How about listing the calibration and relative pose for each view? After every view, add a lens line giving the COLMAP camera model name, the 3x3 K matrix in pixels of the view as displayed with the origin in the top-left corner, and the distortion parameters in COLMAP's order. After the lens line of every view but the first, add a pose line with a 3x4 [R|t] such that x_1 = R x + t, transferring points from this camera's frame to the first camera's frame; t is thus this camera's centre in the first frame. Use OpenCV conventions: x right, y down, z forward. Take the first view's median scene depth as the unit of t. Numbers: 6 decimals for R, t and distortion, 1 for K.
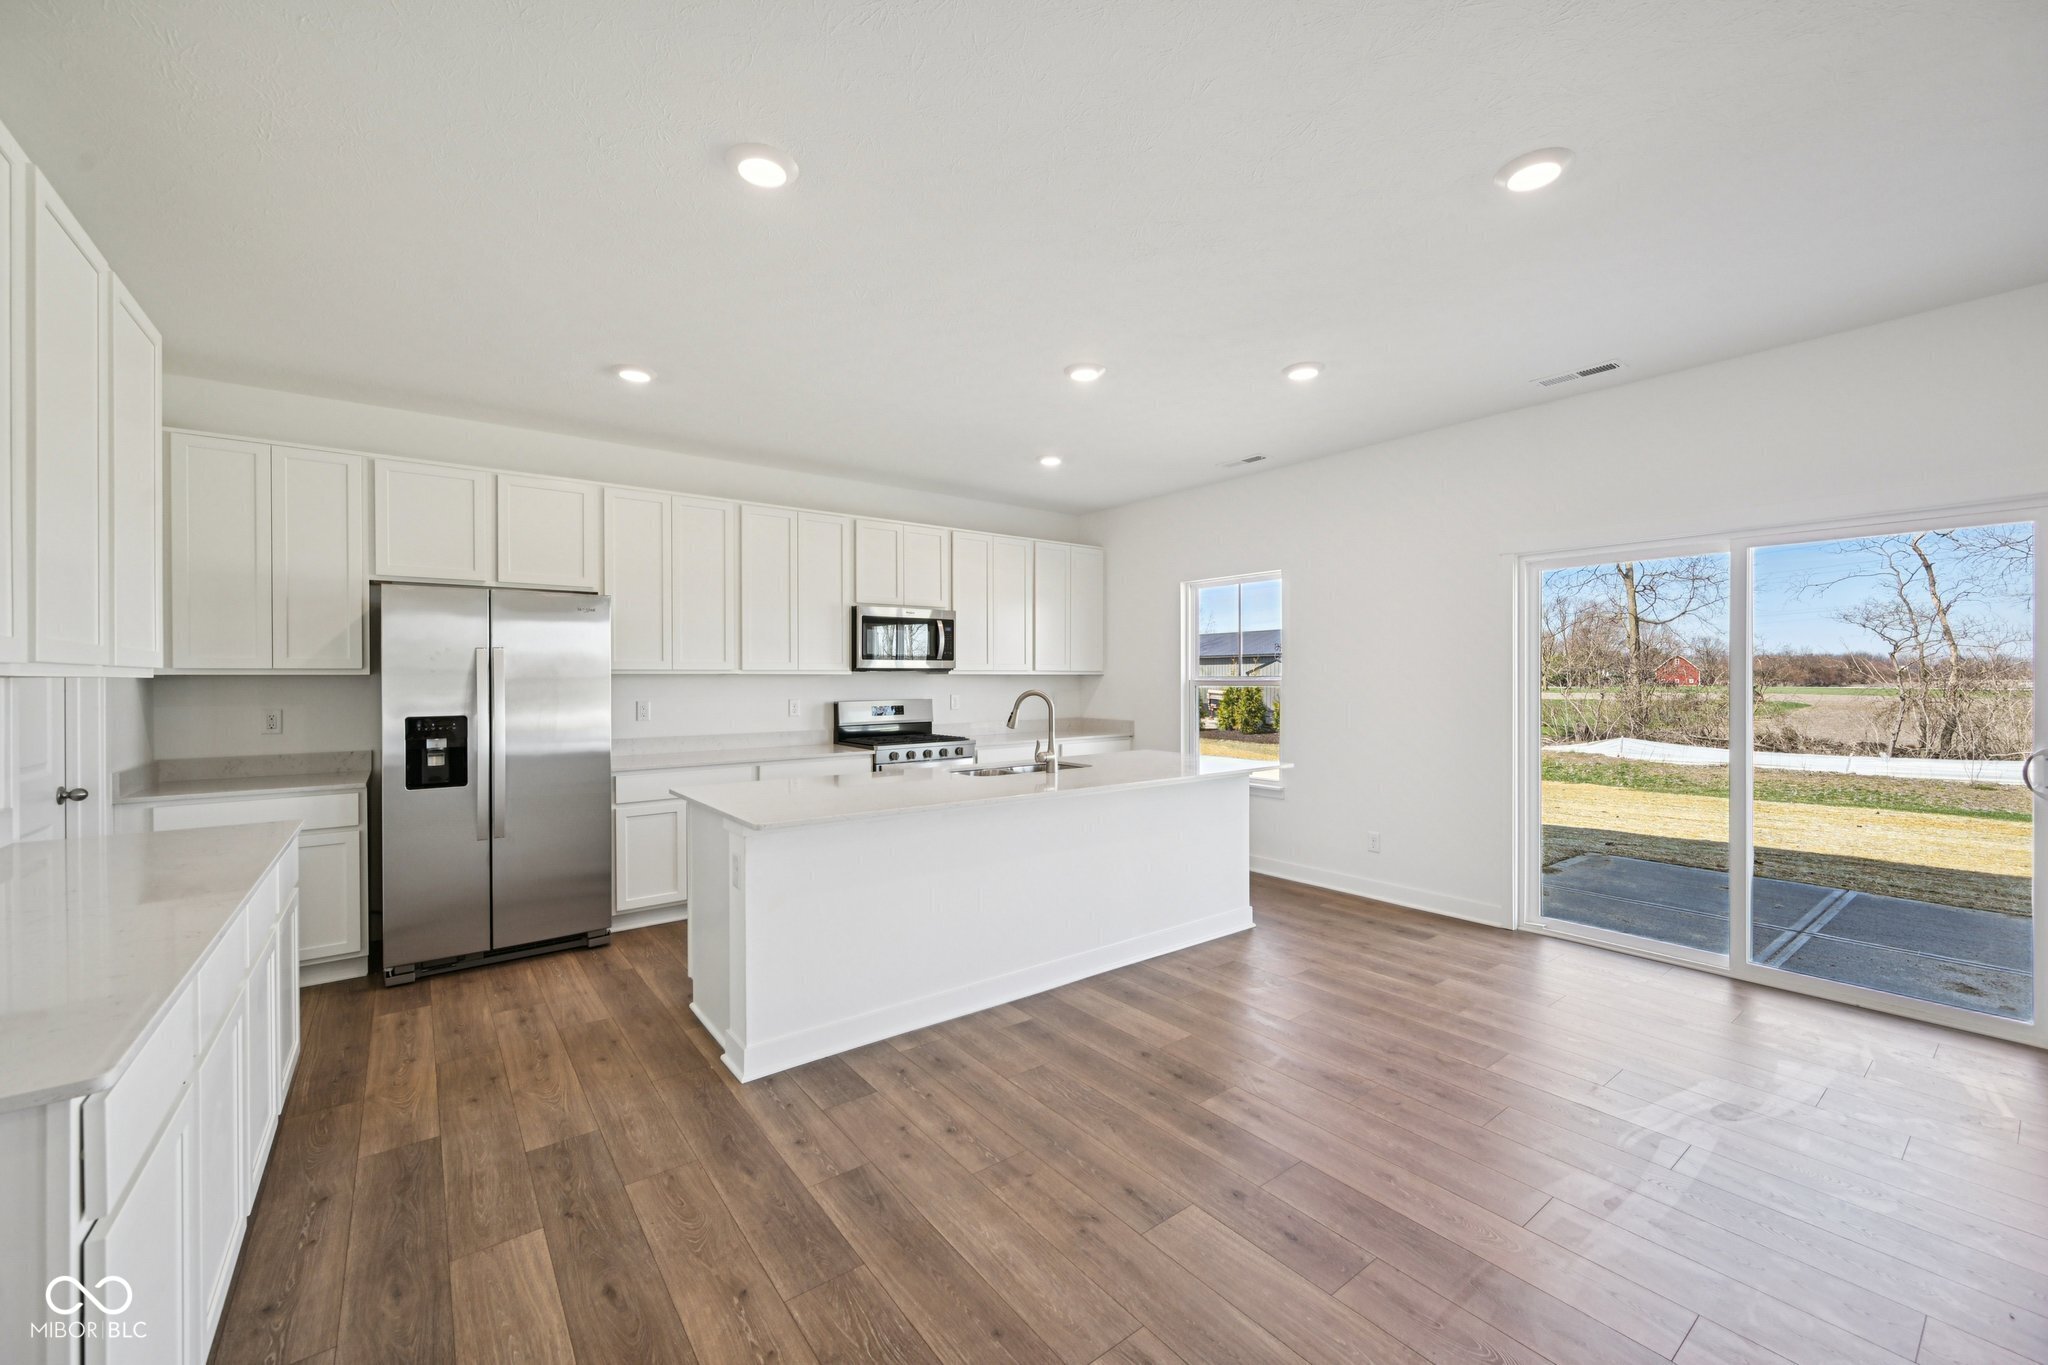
lens RADIAL K [[805.5, 0, 1022.8], [0, 805.5, 678.0], [0, 0, 1]] dist [-0.001854, 0.000358]
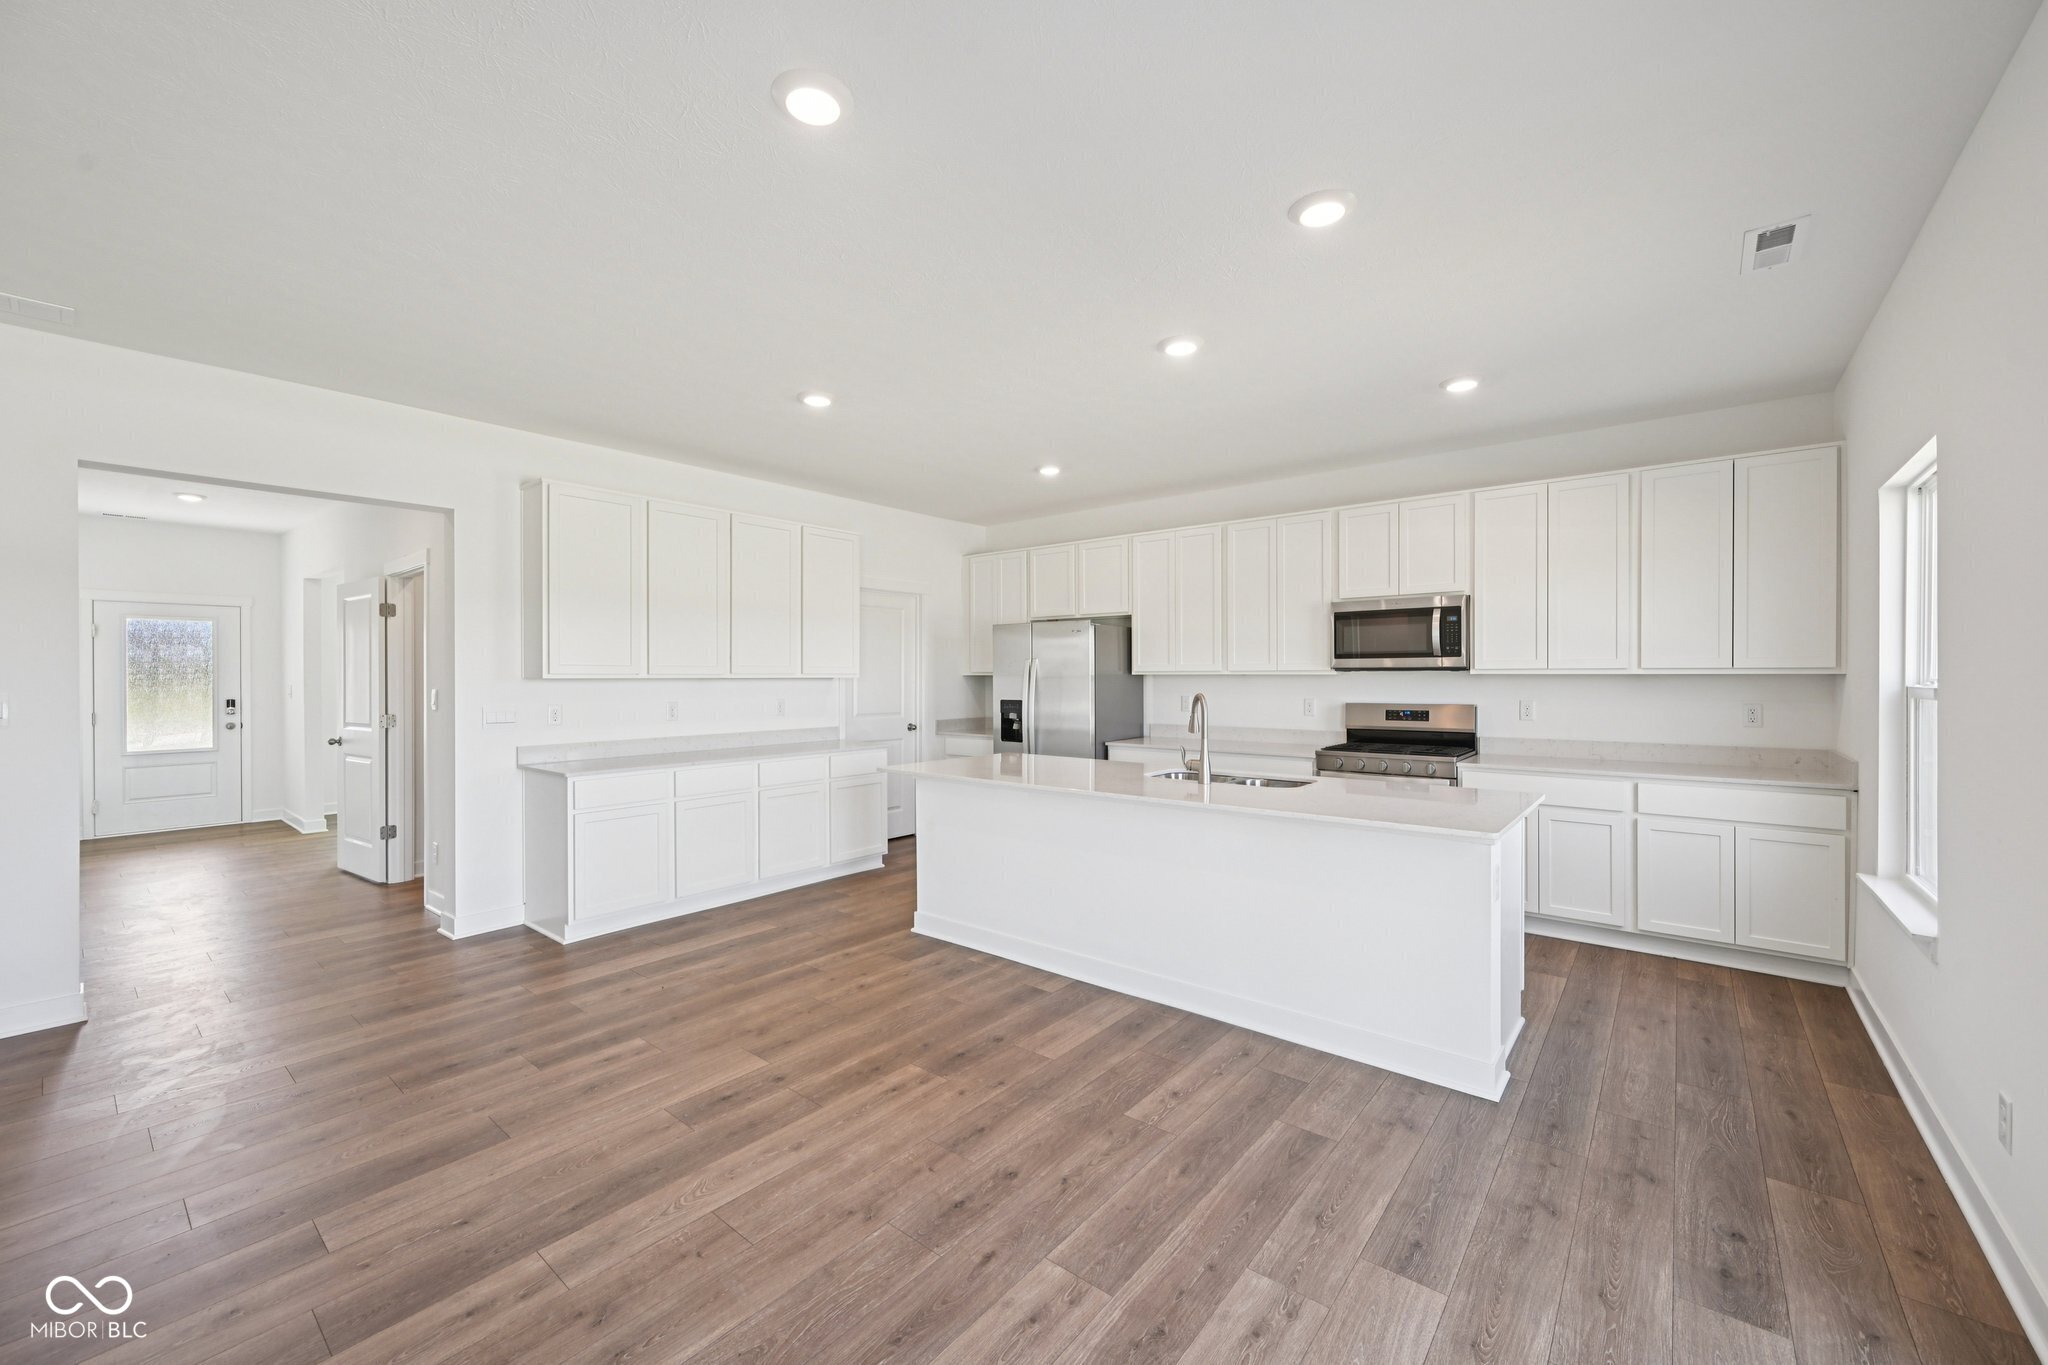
lens RADIAL K [[805.5, 0, 1022.8], [0, 805.5, 678.0], [0, 0, 1]] dist [-0.001854, 0.000358]
pose [[0.232510, 0.005774, -0.972577, 1.074028], [-0.002094, 0.999983, 0.005436, -0.008553], [0.972592, 0.000773, 0.232518, 0.717462]]
